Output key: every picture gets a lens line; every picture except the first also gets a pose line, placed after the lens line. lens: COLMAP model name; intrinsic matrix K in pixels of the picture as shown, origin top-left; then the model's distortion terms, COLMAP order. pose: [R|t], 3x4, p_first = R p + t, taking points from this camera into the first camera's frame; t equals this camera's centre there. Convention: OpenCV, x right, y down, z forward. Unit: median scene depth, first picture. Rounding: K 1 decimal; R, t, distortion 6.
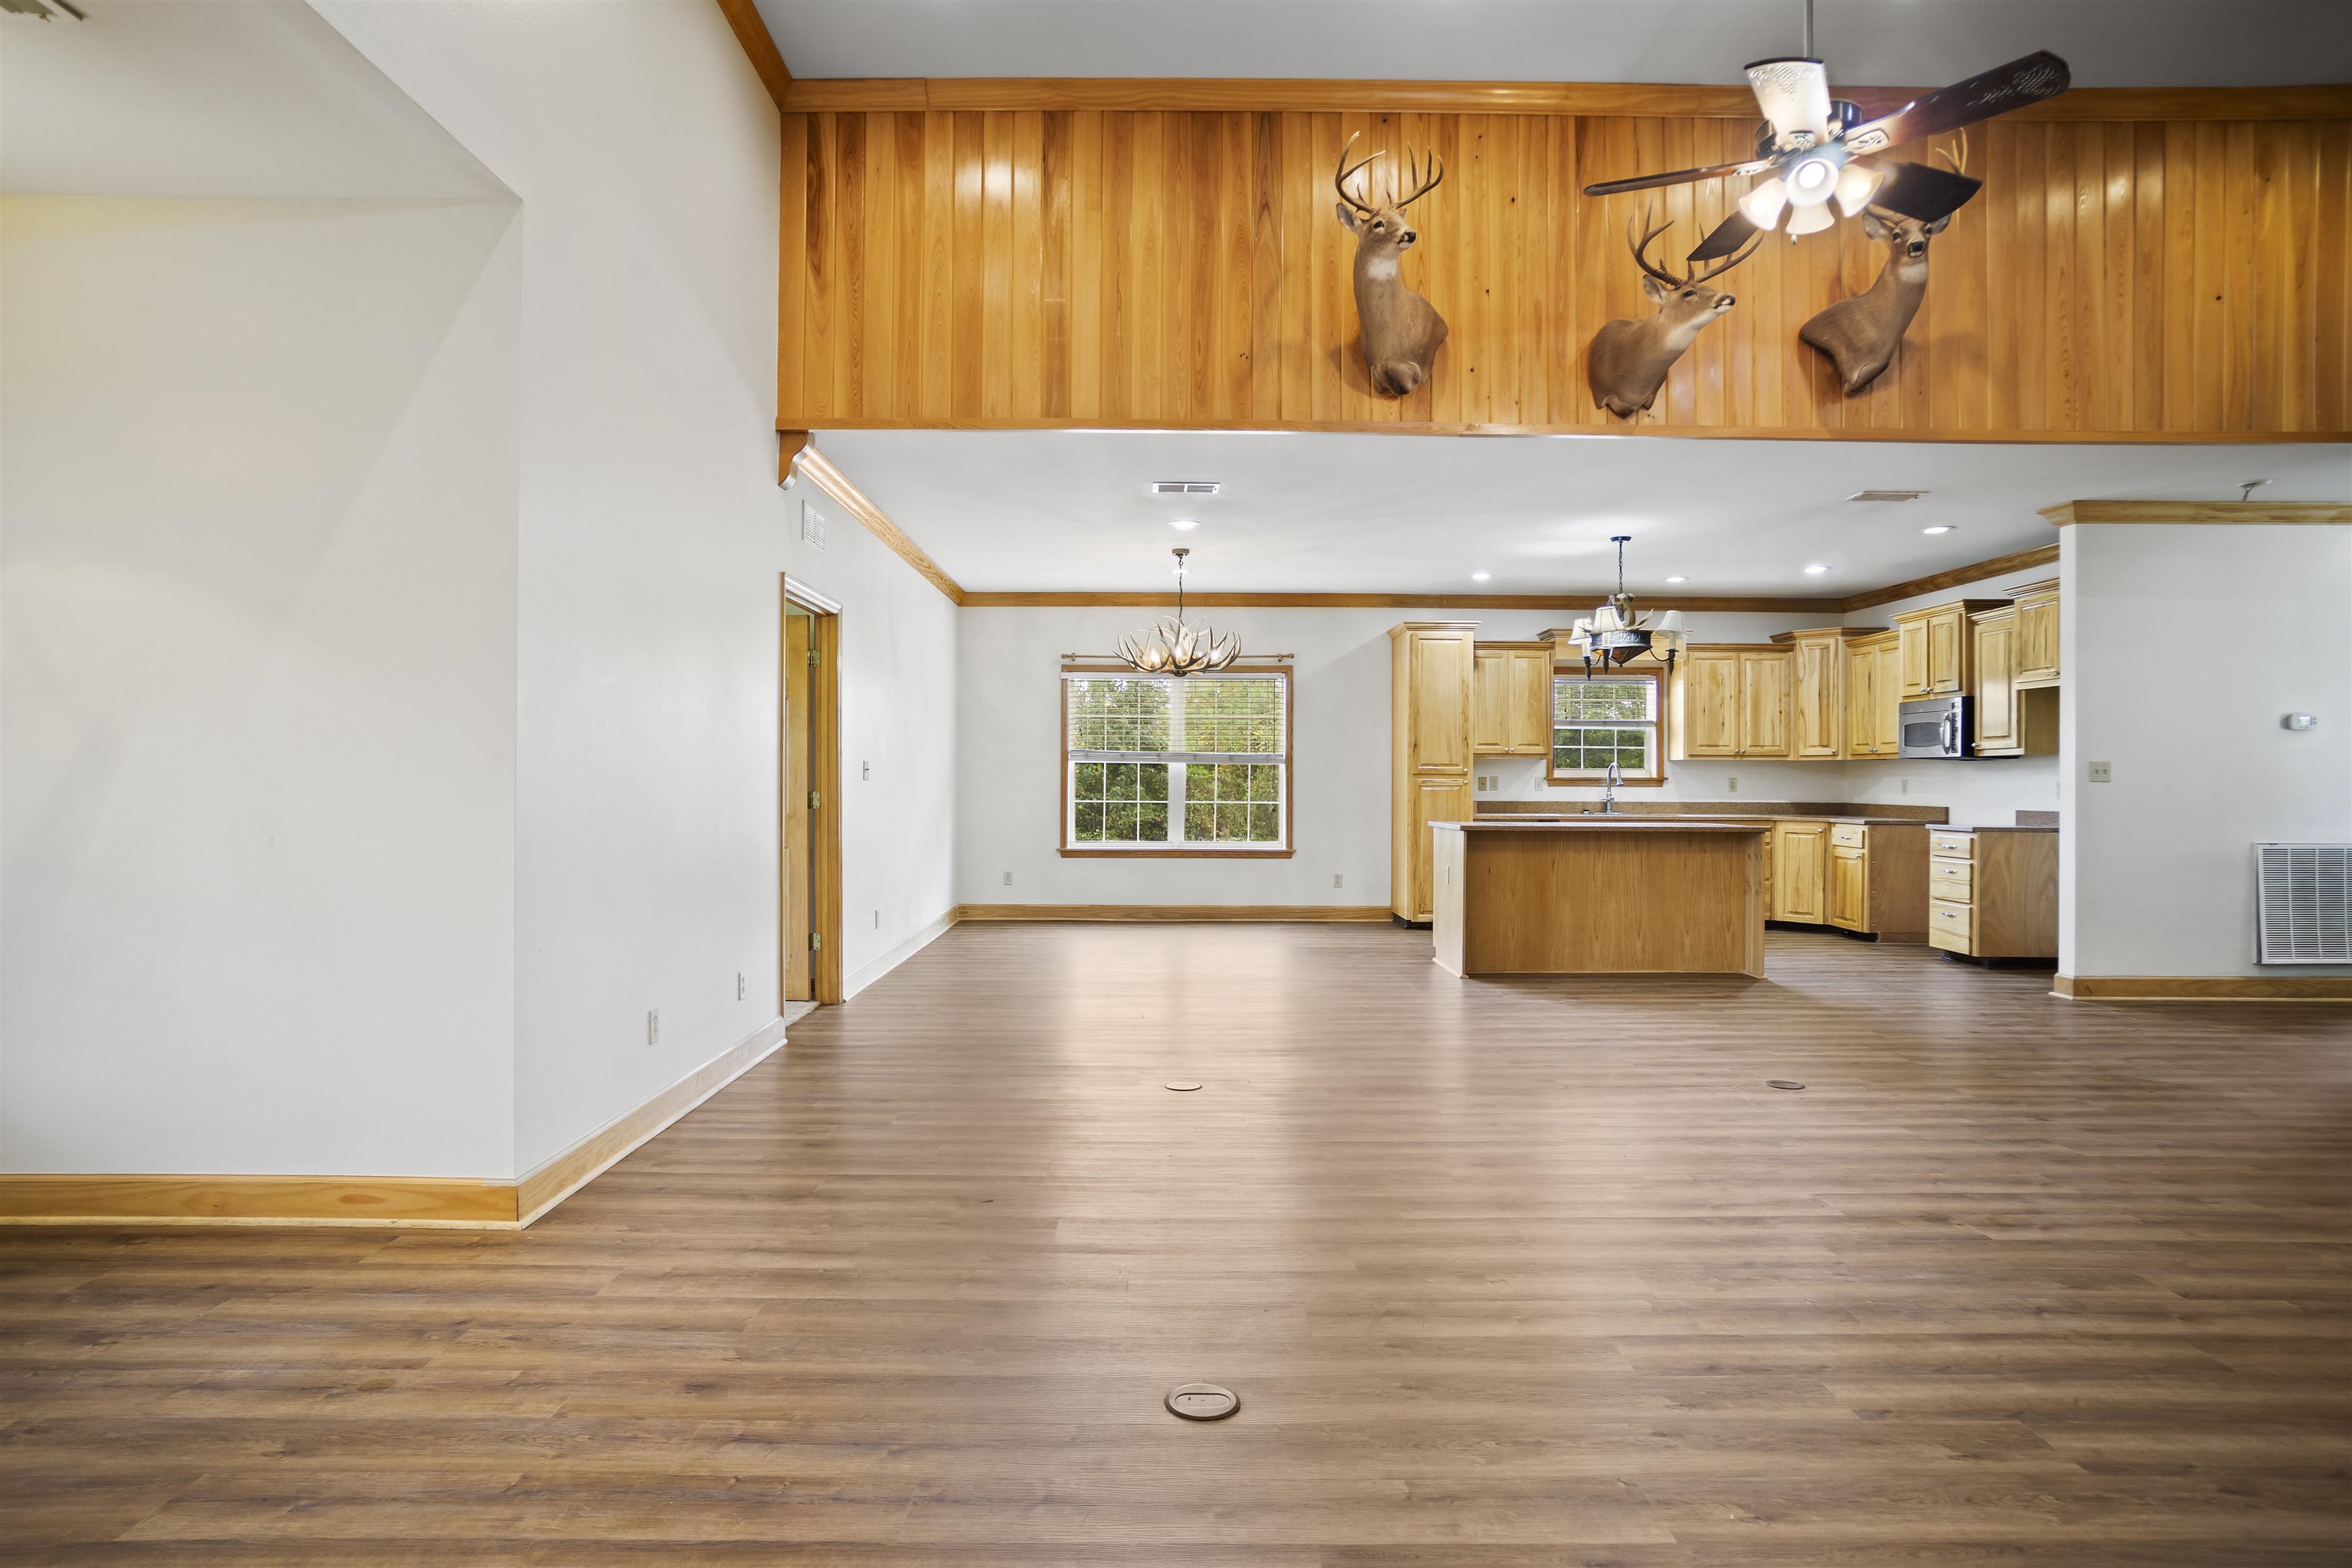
lens RADIAL K [[1269.8, 0, 1167.7], [0, 1269.8, 775.8], [0, 0, 1]] dist [-0.058276, 0.037768]
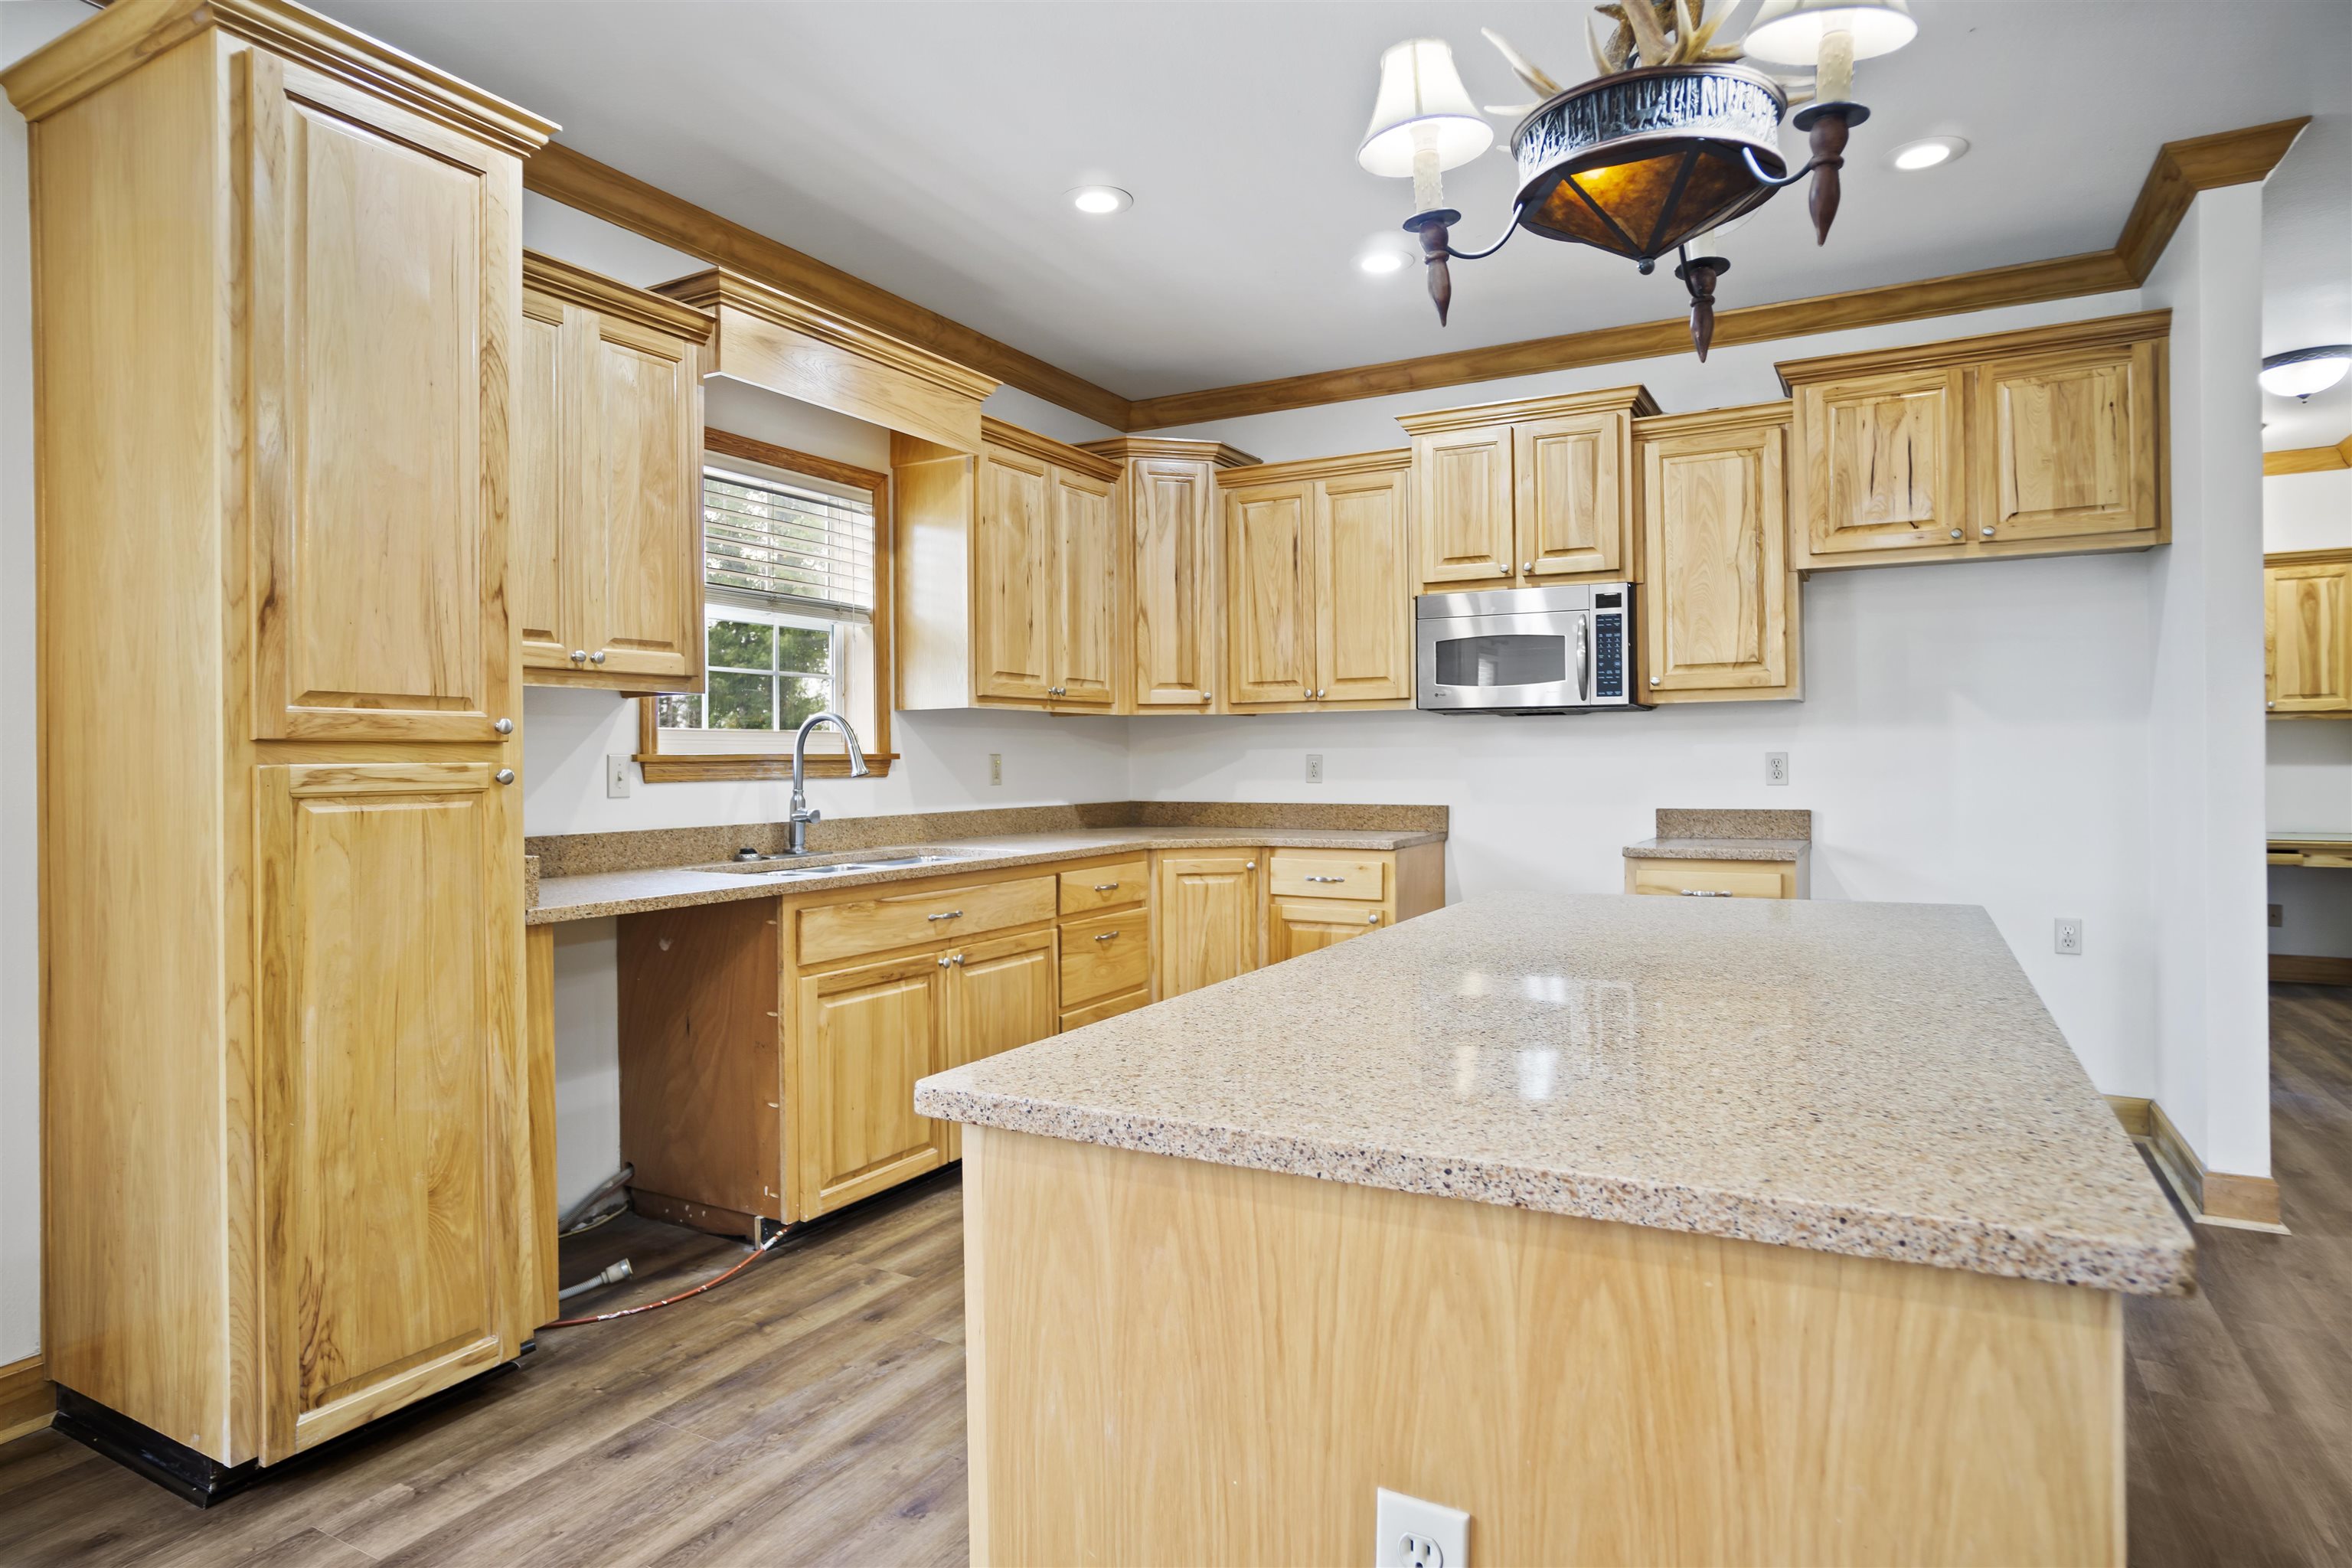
lens RADIAL K [[1269.8, 0, 1115.7], [0, 1269.8, 741.5], [0, 0, 1]] dist [-0.058276, 0.037768]
pose [[0.515997, 0.002960, 0.856585, 0.105976], [0.006091, 0.999956, -0.007125, 0.001120], [-0.856569, 0.008894, 0.515956, 0.881550]]
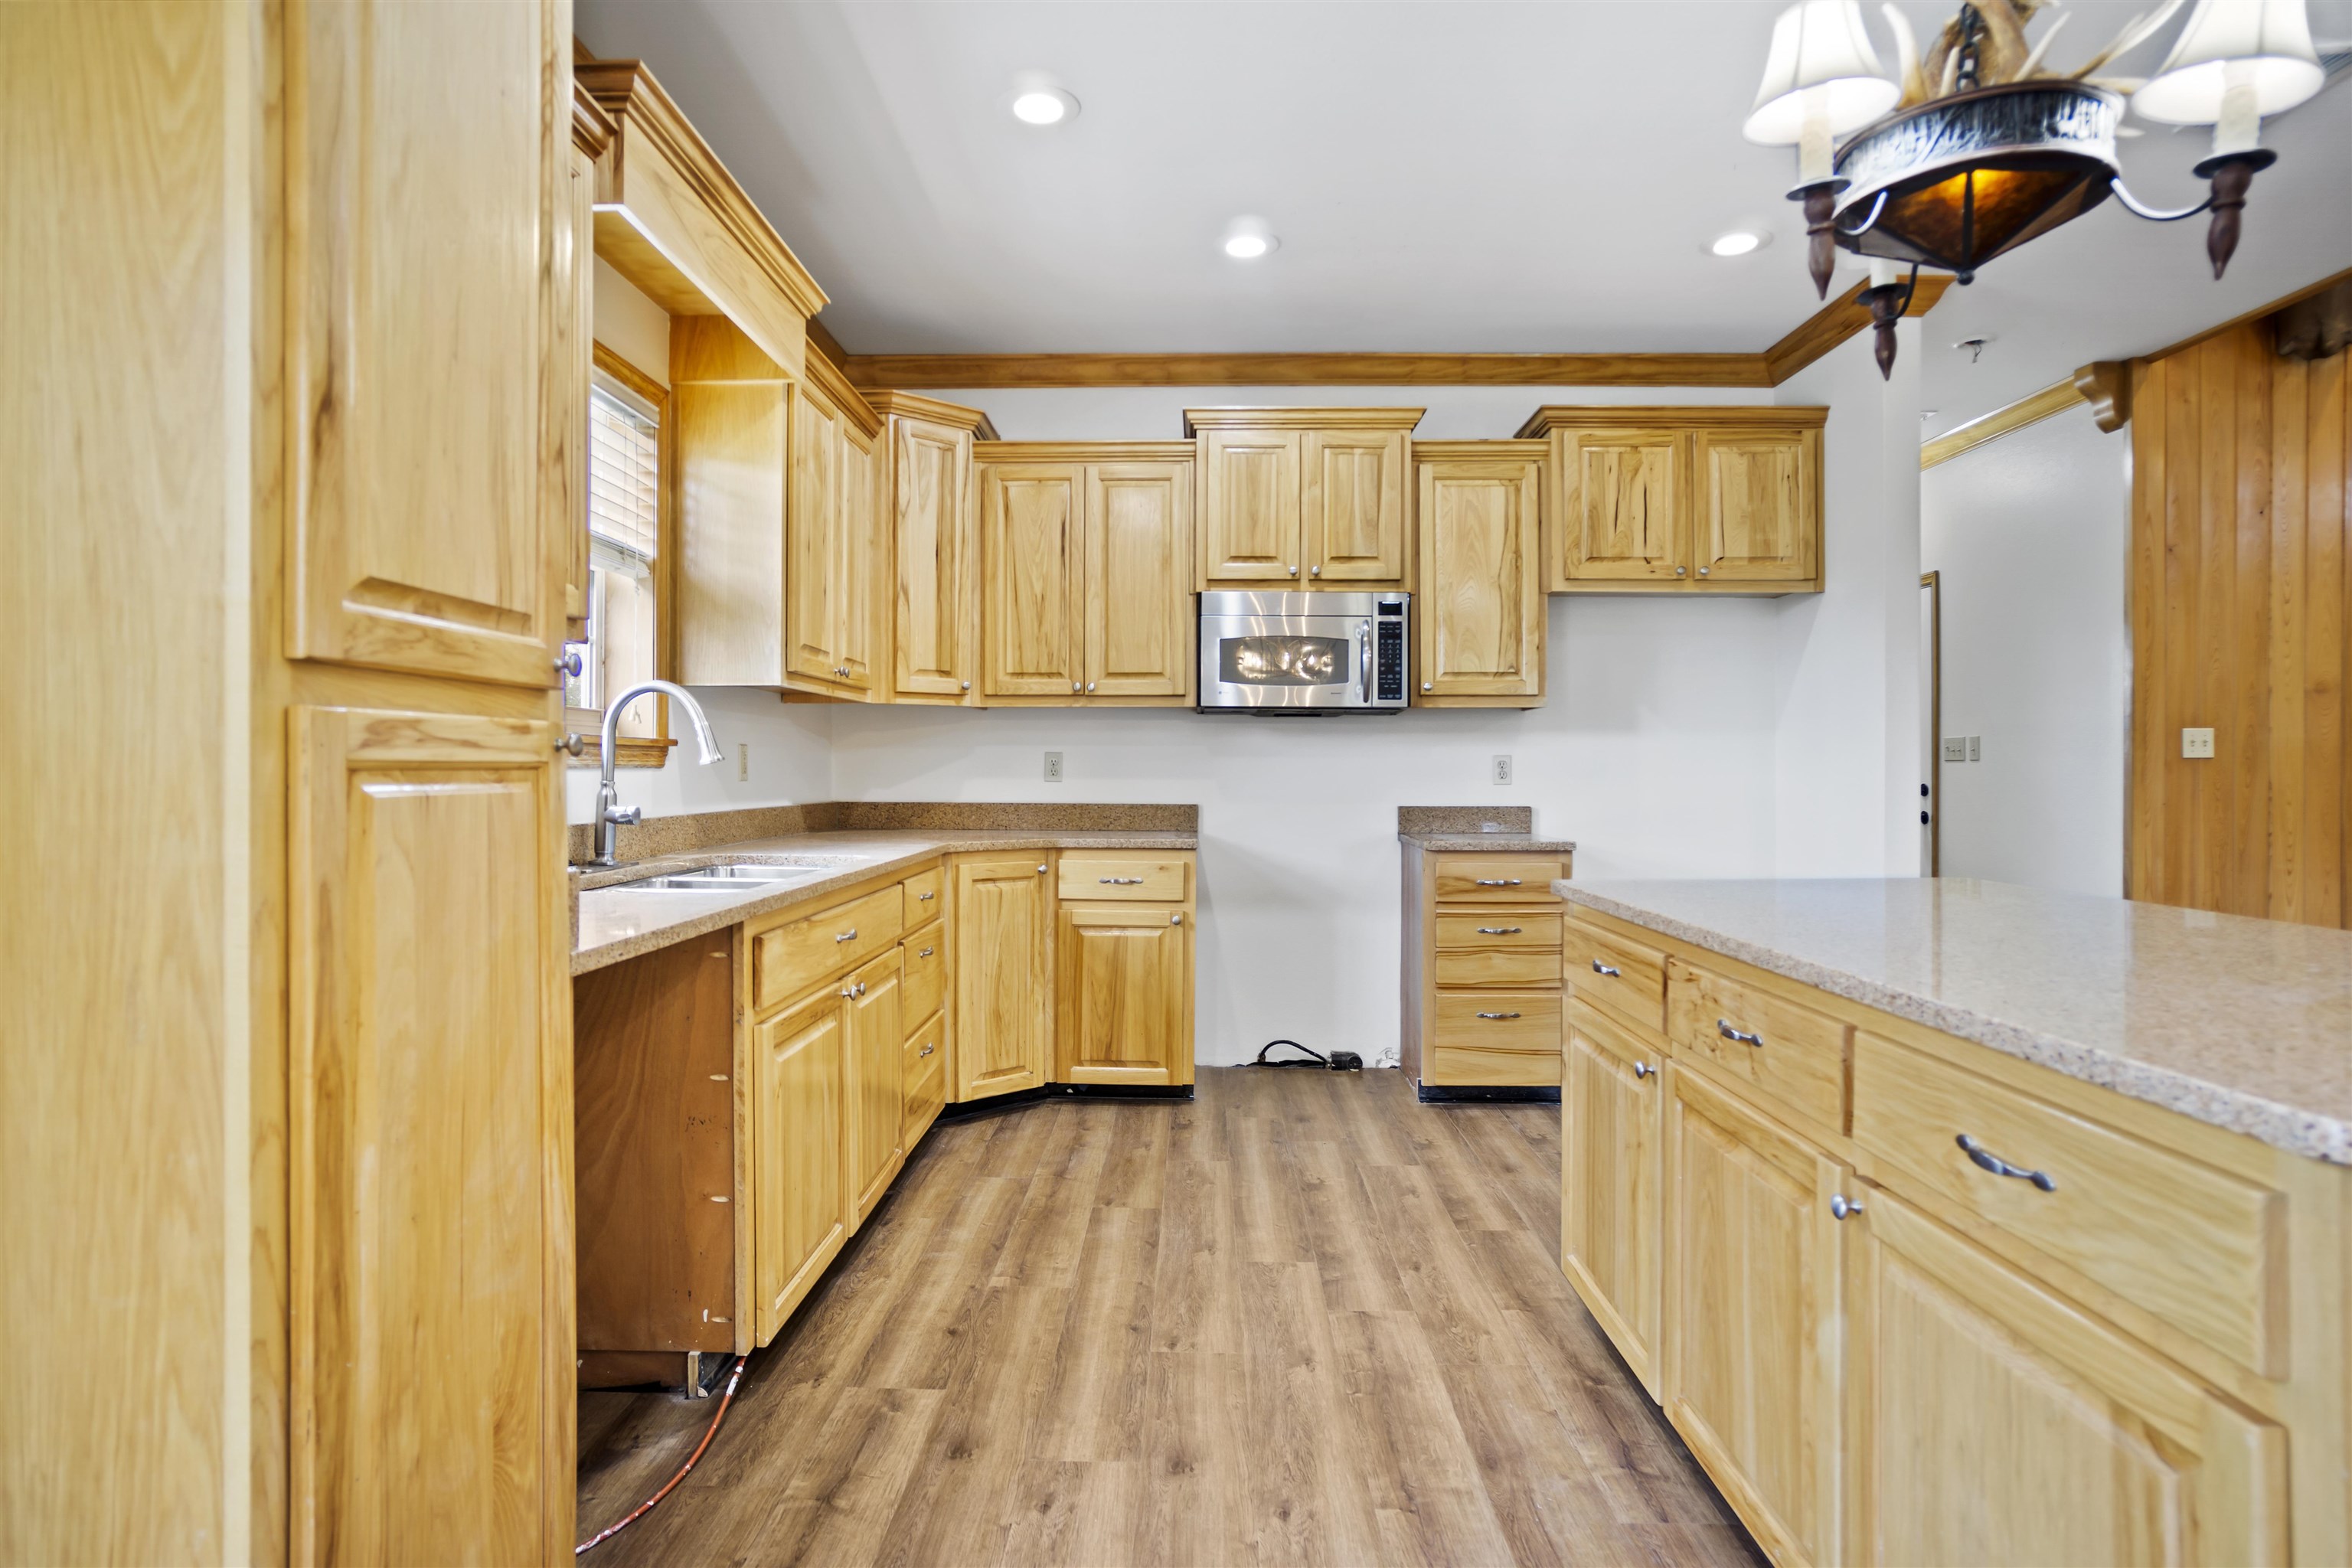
lens RADIAL K [[1269.8, 0, 1147.6], [0, 1269.8, 761.2], [0, 0, 1]] dist [-0.058276, 0.037768]
pose [[0.035357, 0.000876, 0.999374, 0.101627], [-0.006769, 0.999977, -0.000637, 0.007662], [-0.999352, -0.006742, 0.035362, 1.044225]]
